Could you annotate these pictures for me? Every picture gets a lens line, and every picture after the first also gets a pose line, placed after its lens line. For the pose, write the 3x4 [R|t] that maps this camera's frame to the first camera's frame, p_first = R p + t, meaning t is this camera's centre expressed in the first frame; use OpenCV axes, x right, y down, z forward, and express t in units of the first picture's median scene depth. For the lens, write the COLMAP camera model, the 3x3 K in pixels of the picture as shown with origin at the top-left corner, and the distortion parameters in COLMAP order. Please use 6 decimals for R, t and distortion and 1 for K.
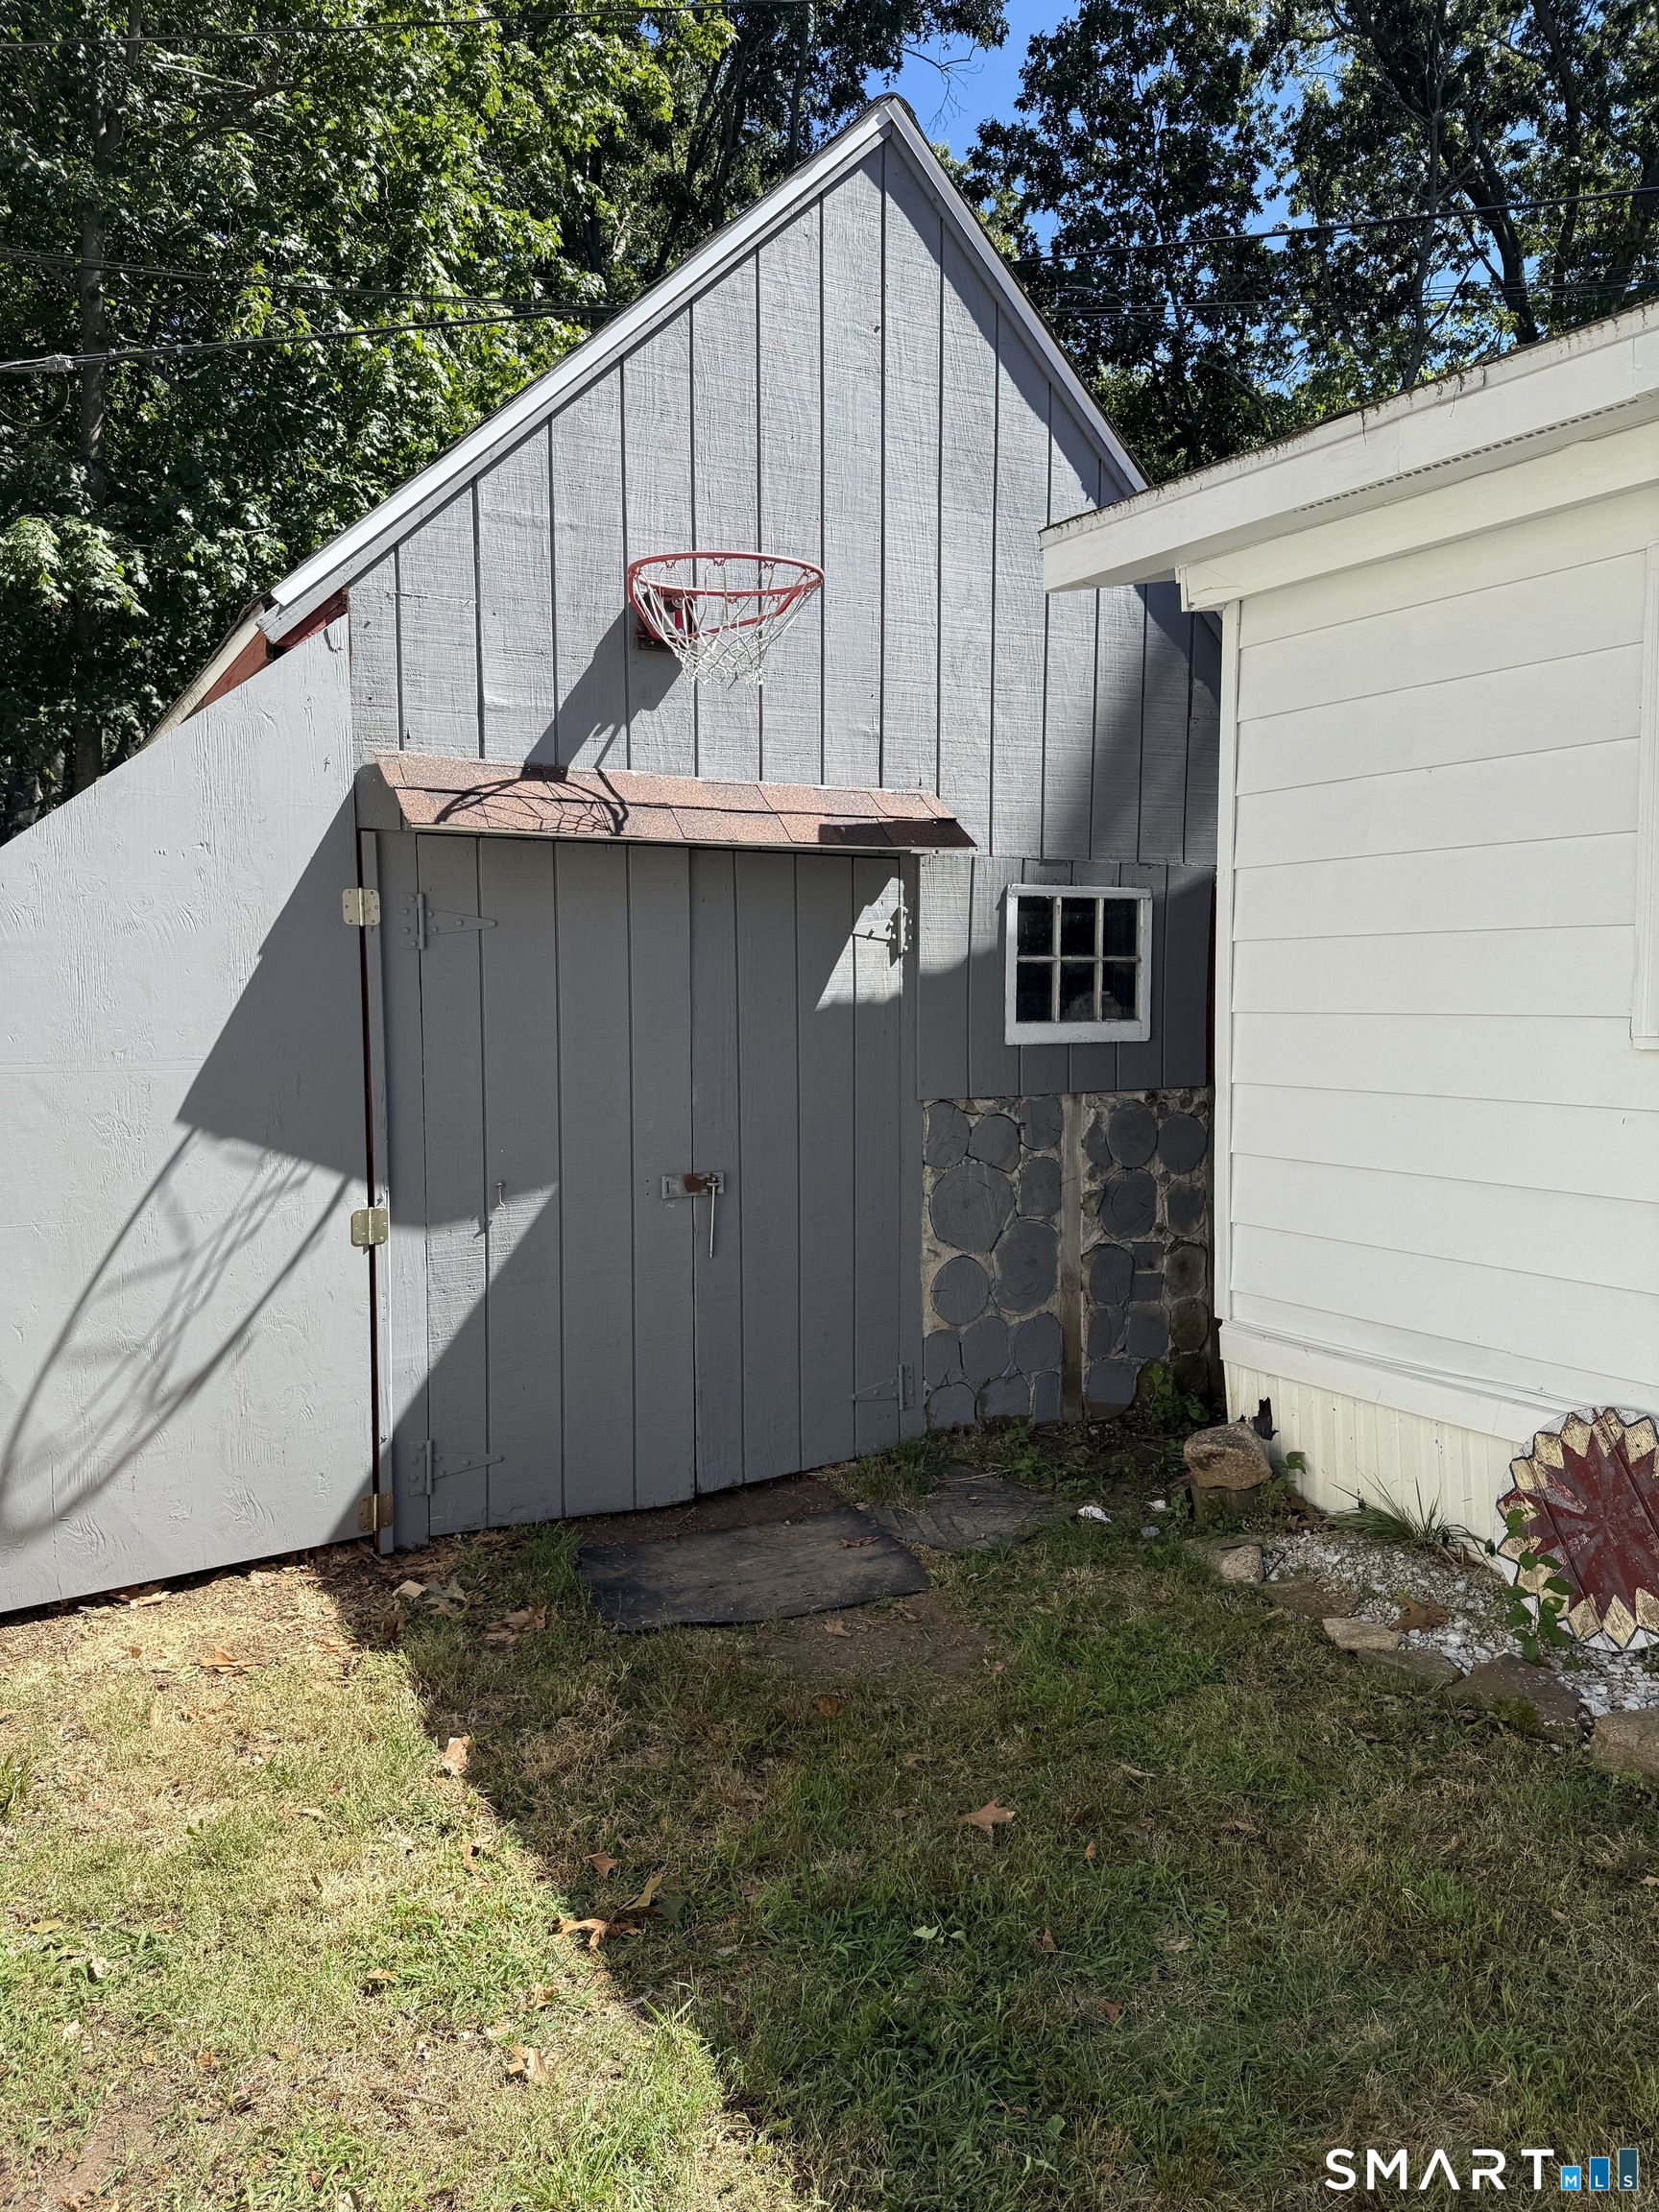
lens RADIAL K [[1583.7, 0, 832.9], [0, 1583.7, 1106.7], [0, 0, 1]] dist [0.072319, -0.056392]
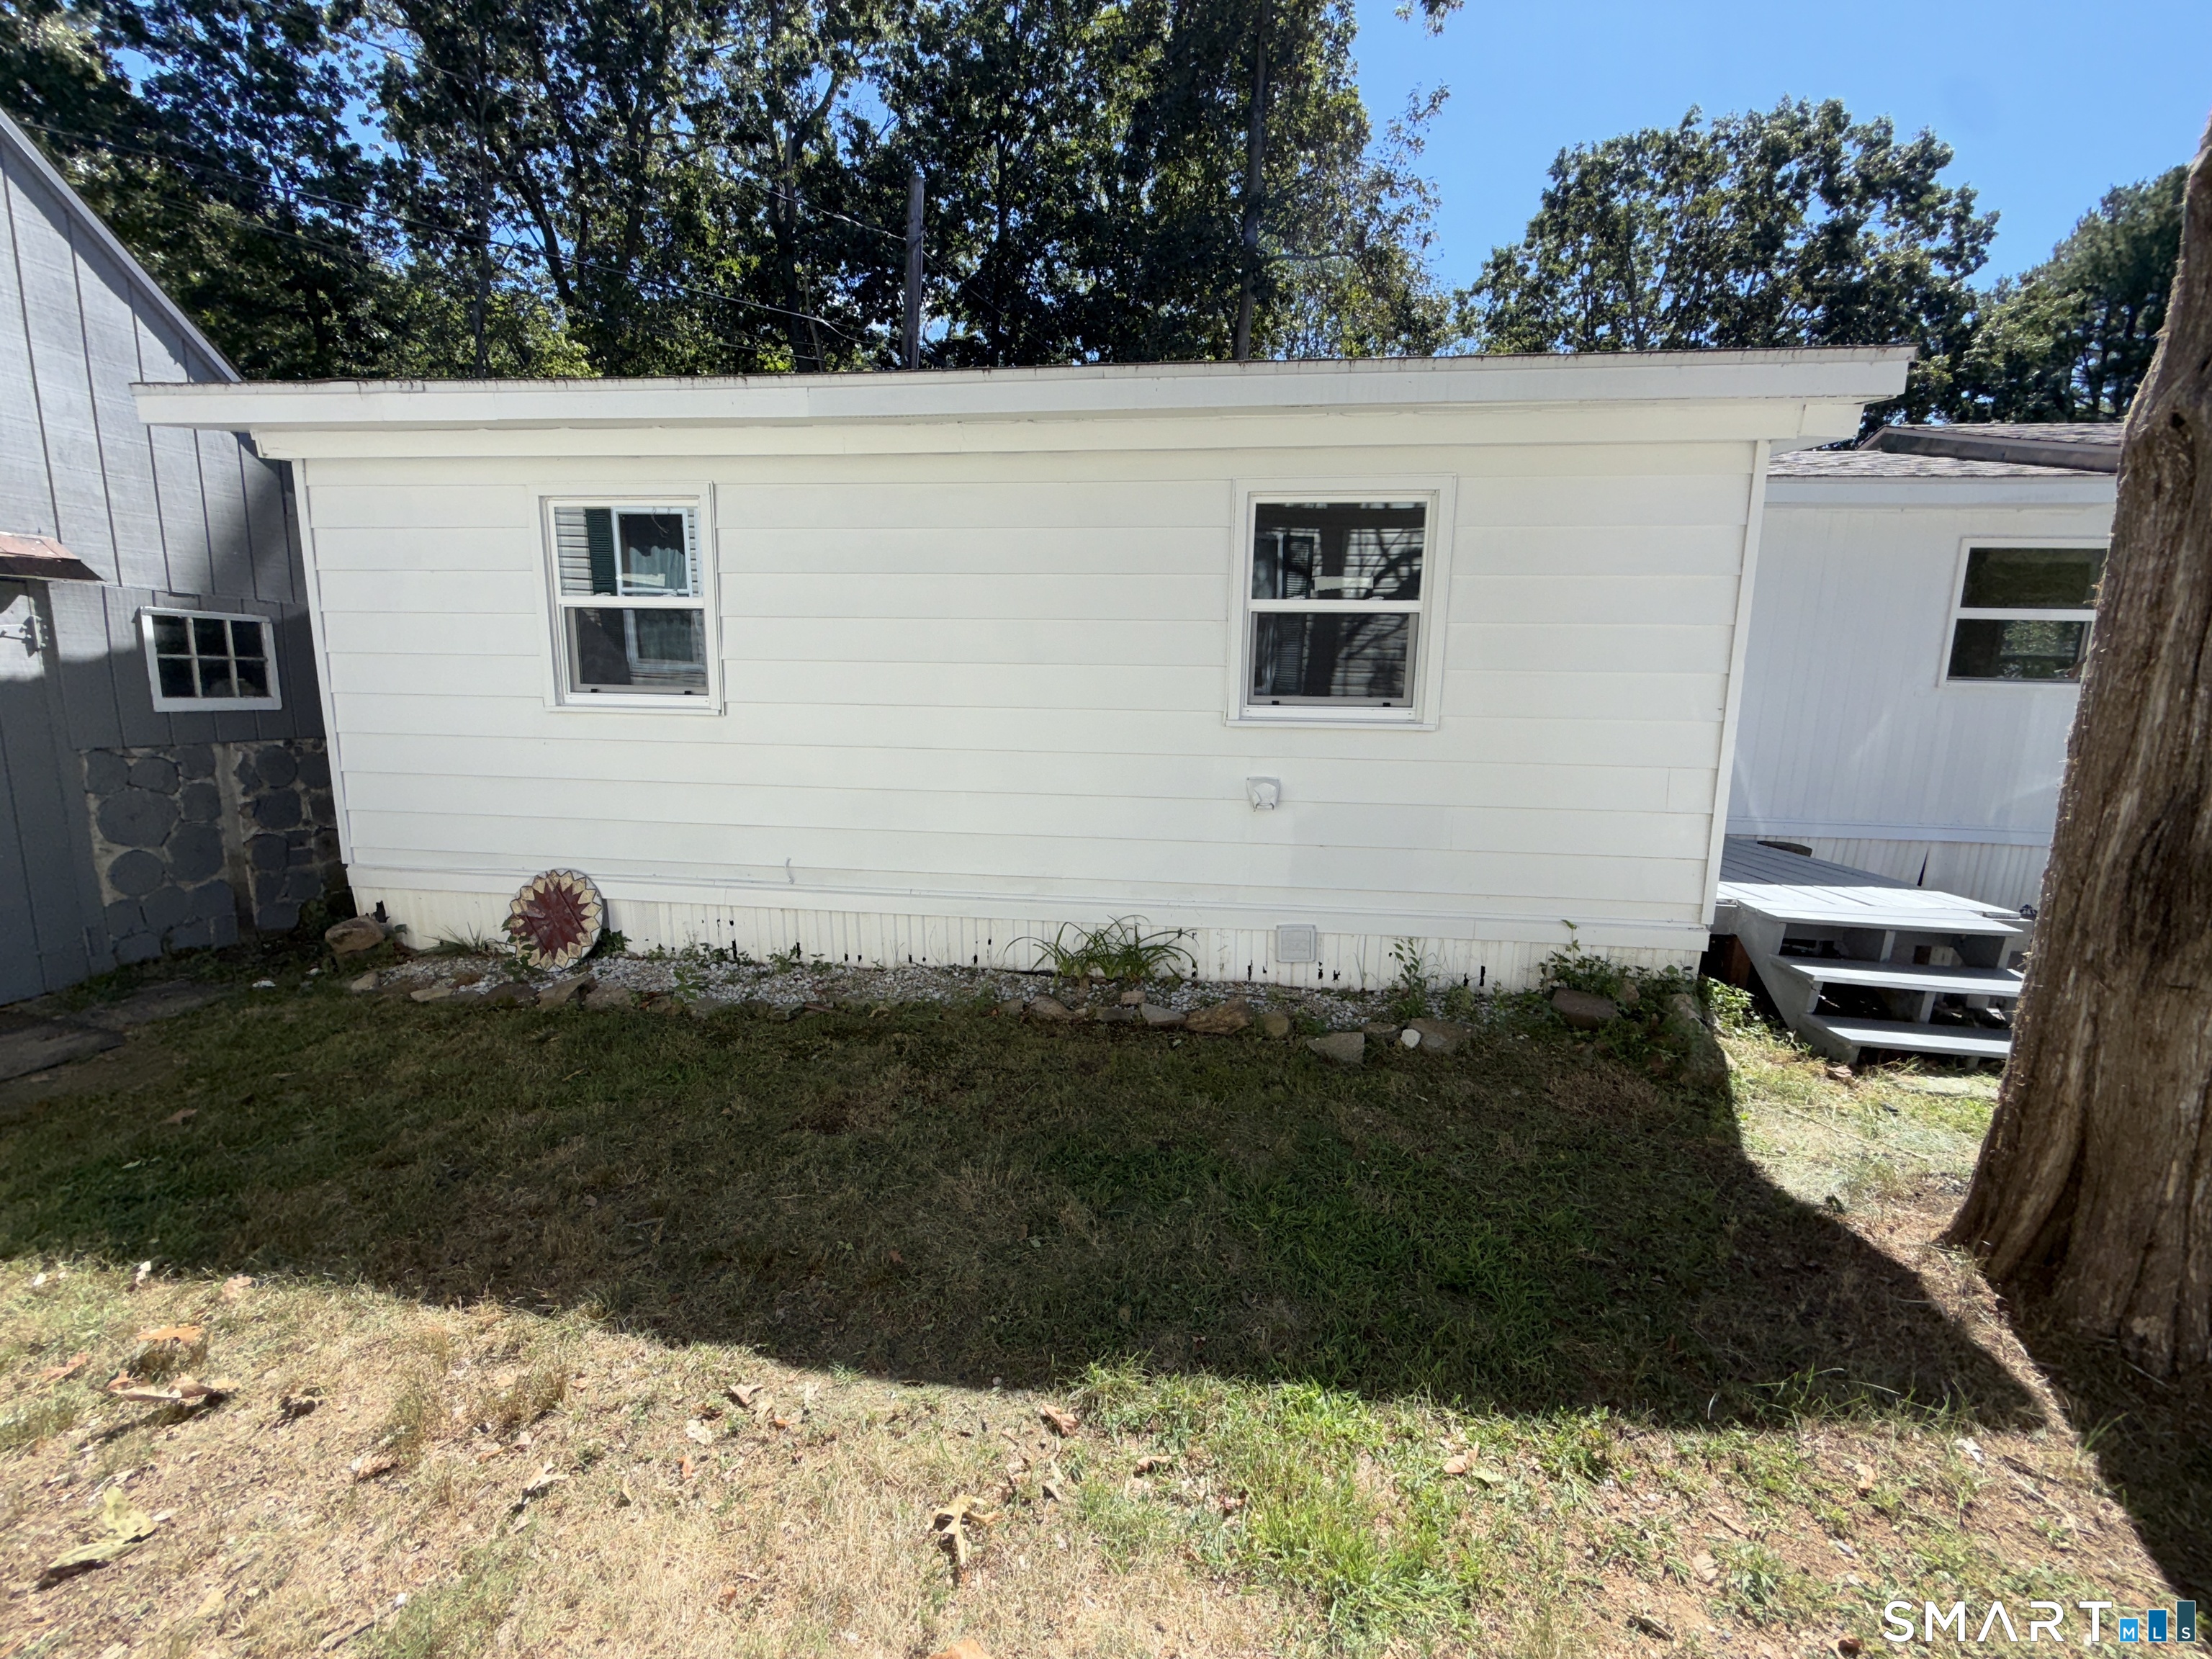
lens RADIAL K [[890.8, 0, 1110.8], [0, 890.8, 827.2], [0, 0, 1]] dist [-0.004510, 0.001842]
pose [[0.617468, -0.106046, 0.779415, -0.002526], [0.038660, 0.993764, 0.104583, 0.018291], [-0.785645, -0.034444, 0.617718, -0.274658]]
